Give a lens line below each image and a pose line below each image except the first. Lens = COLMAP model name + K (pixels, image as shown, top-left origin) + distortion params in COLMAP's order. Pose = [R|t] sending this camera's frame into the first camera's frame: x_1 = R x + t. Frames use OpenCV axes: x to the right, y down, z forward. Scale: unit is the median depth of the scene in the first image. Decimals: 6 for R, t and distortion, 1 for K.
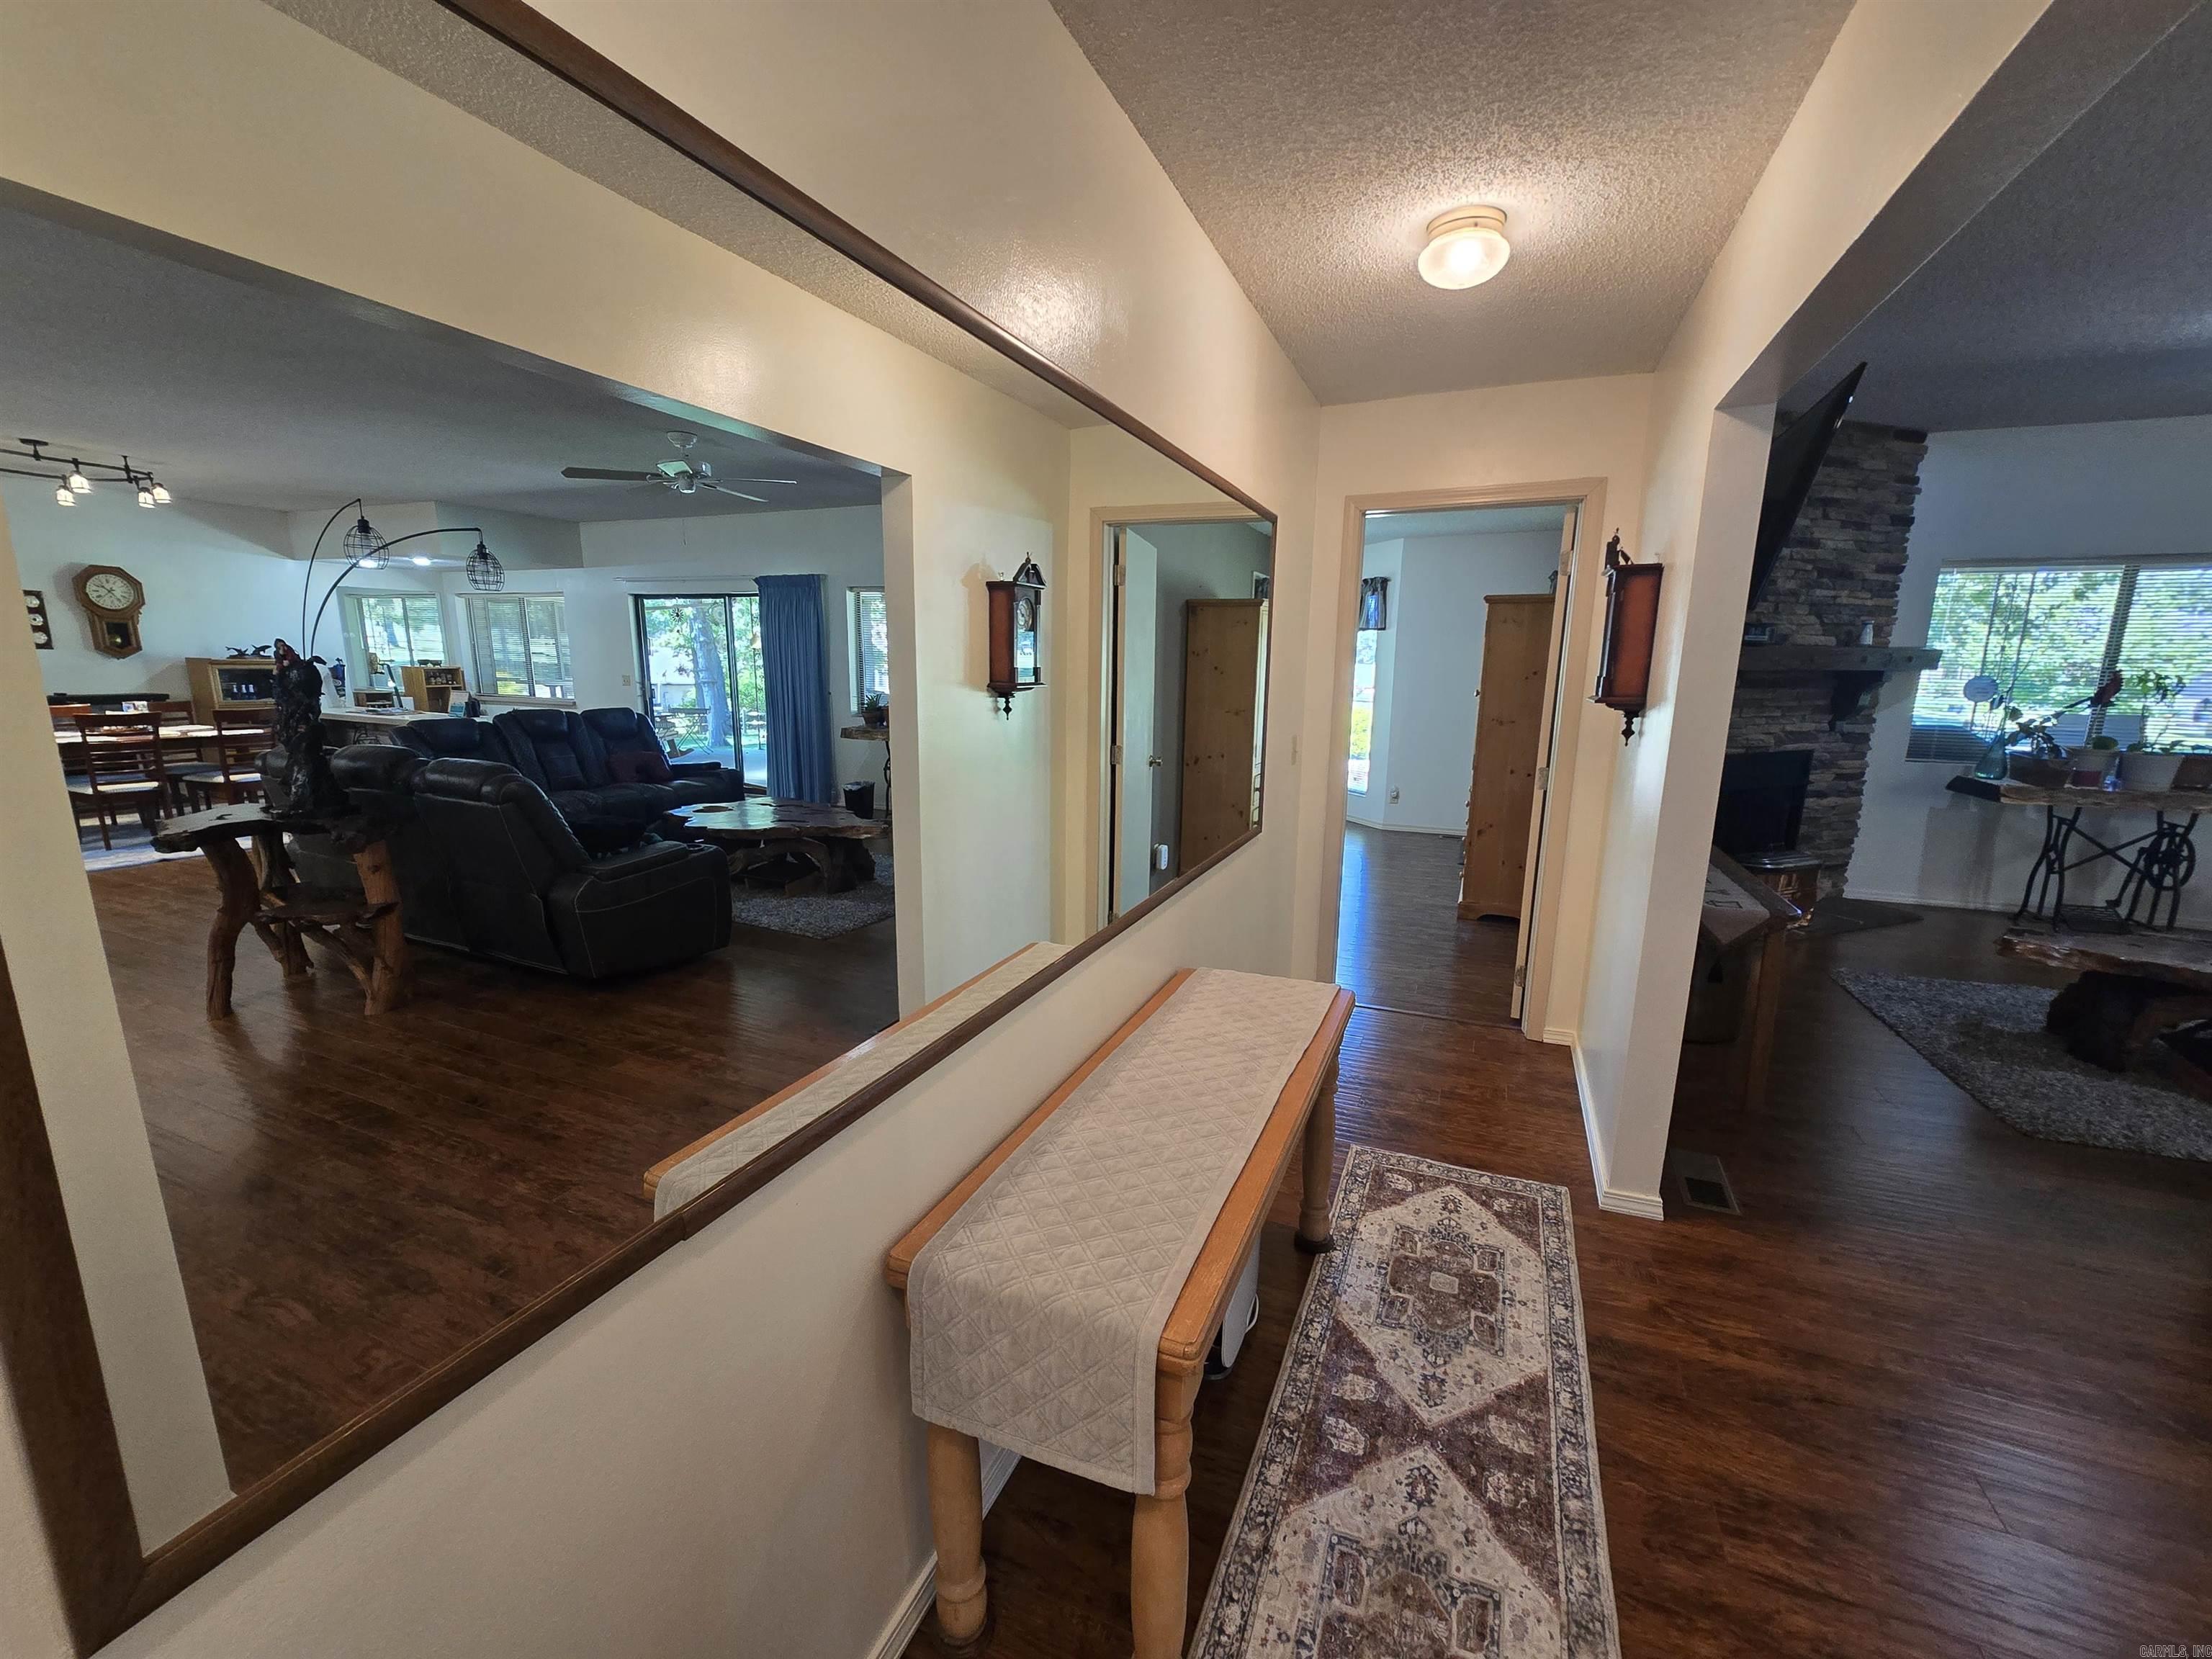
lens RADIAL K [[907.4, 0, 1096.3], [0, 907.4, 847.9], [0, 0, 1]] dist [-0.006201, 0.002072]
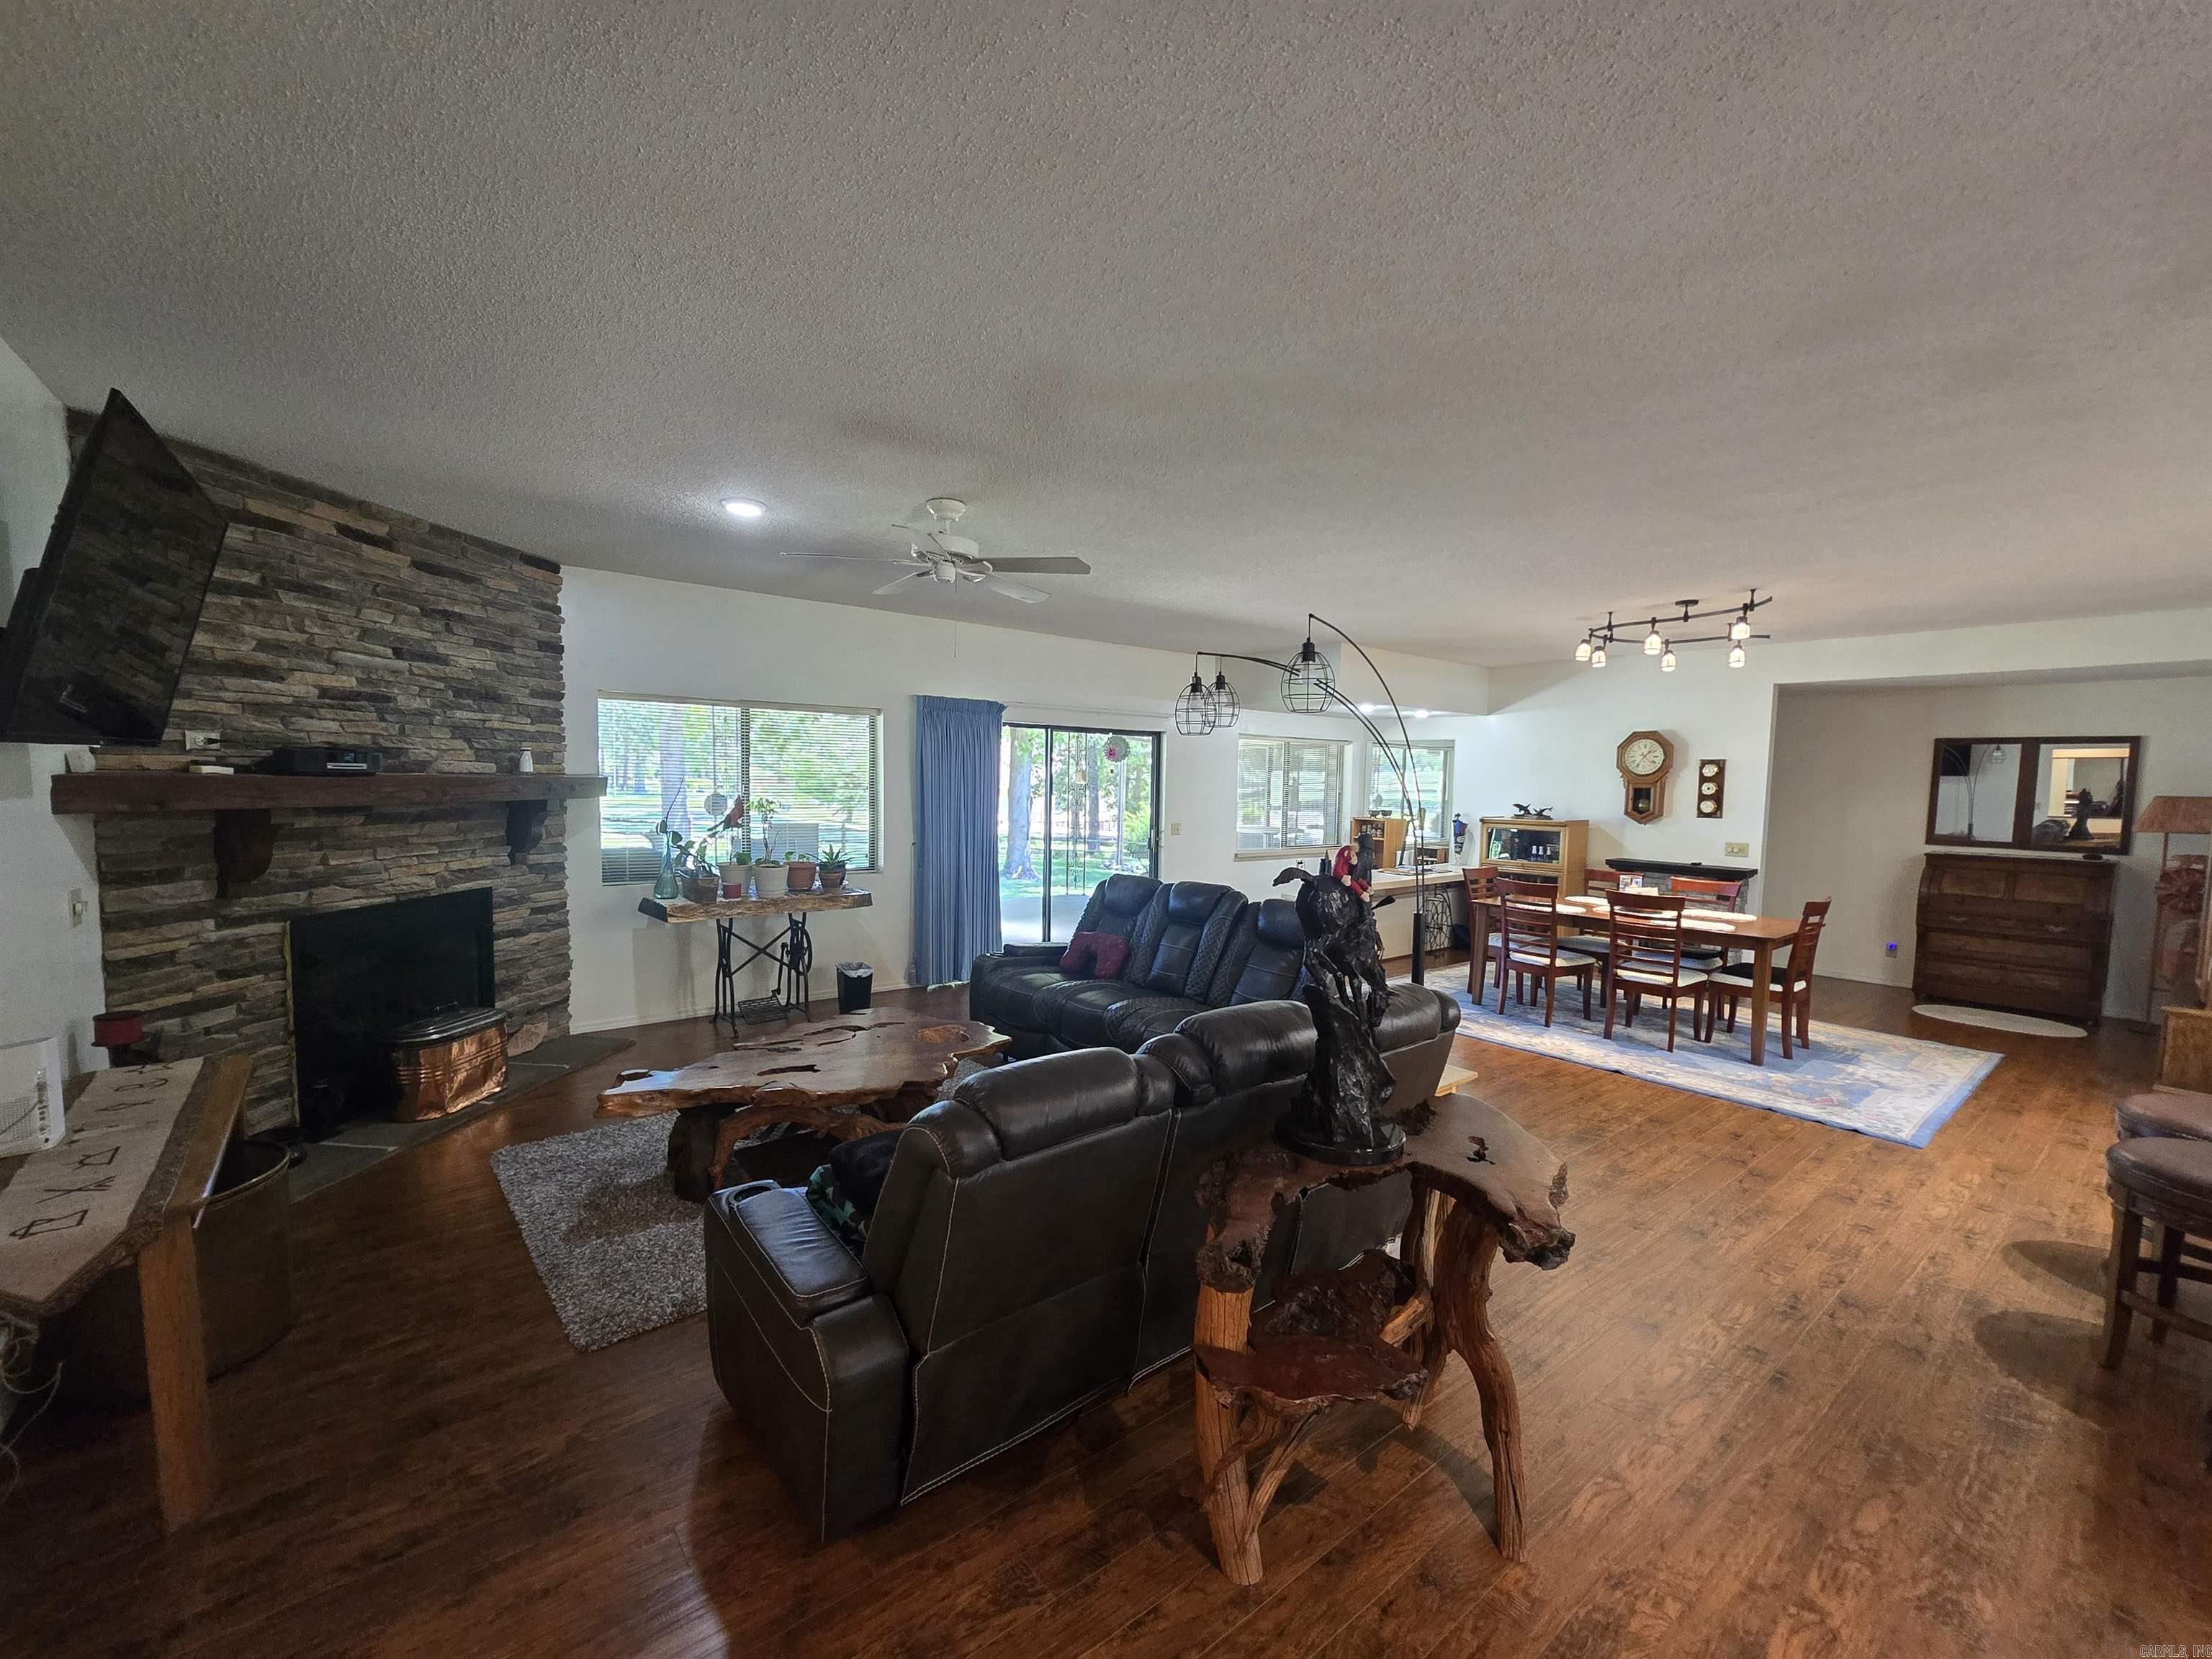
lens RADIAL K [[907.4, 0, 1096.9], [0, 907.4, 846.1], [0, 0, 1]] dist [-0.006201, 0.002072]
pose [[0.476793, -0.063785, 0.876698, 0.303695], [0.164597, 0.986201, -0.017764, -0.035026], [-0.863468, 0.152772, 0.480713, 0.049253]]
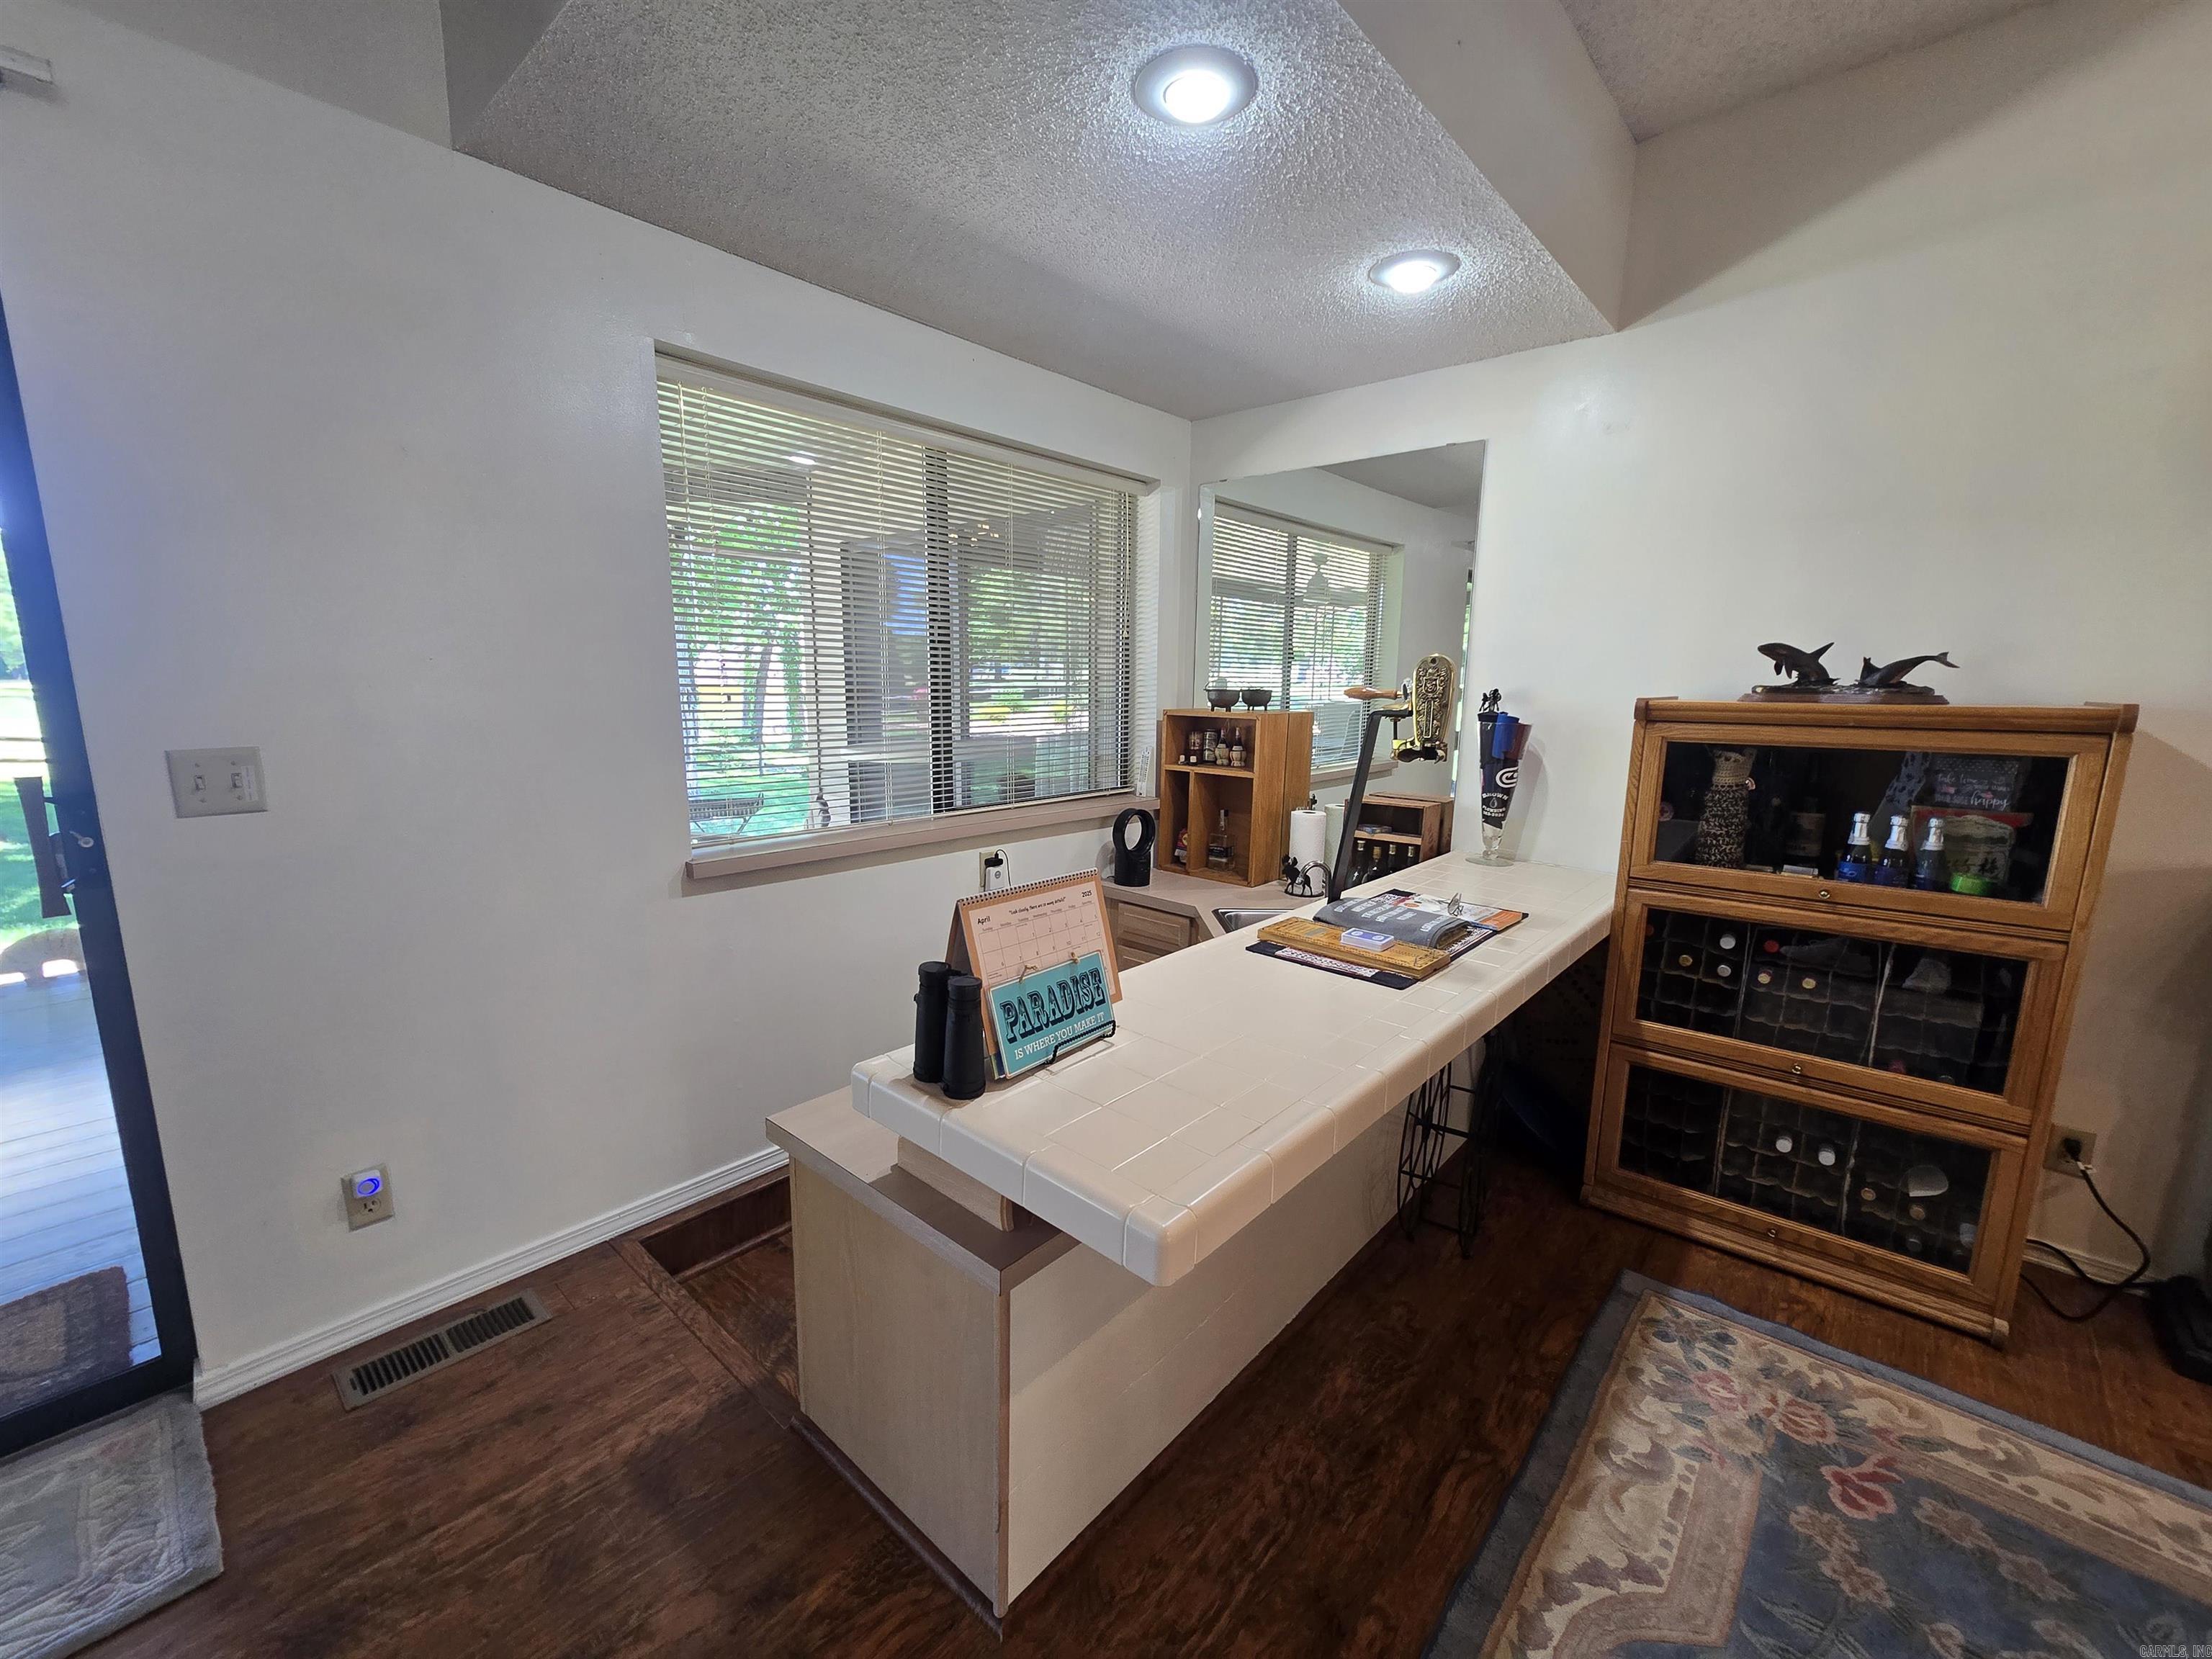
lens RADIAL K [[907.4, 0, 1099.7], [0, 907.4, 846.6], [0, 0, 1]] dist [-0.006201, 0.002072]
pose [[0.315412, -0.173706, 0.932921, 1.618167], [0.185295, 0.975454, 0.118979, -0.030412], [-0.930689, 0.135338, 0.339857, 0.331058]]
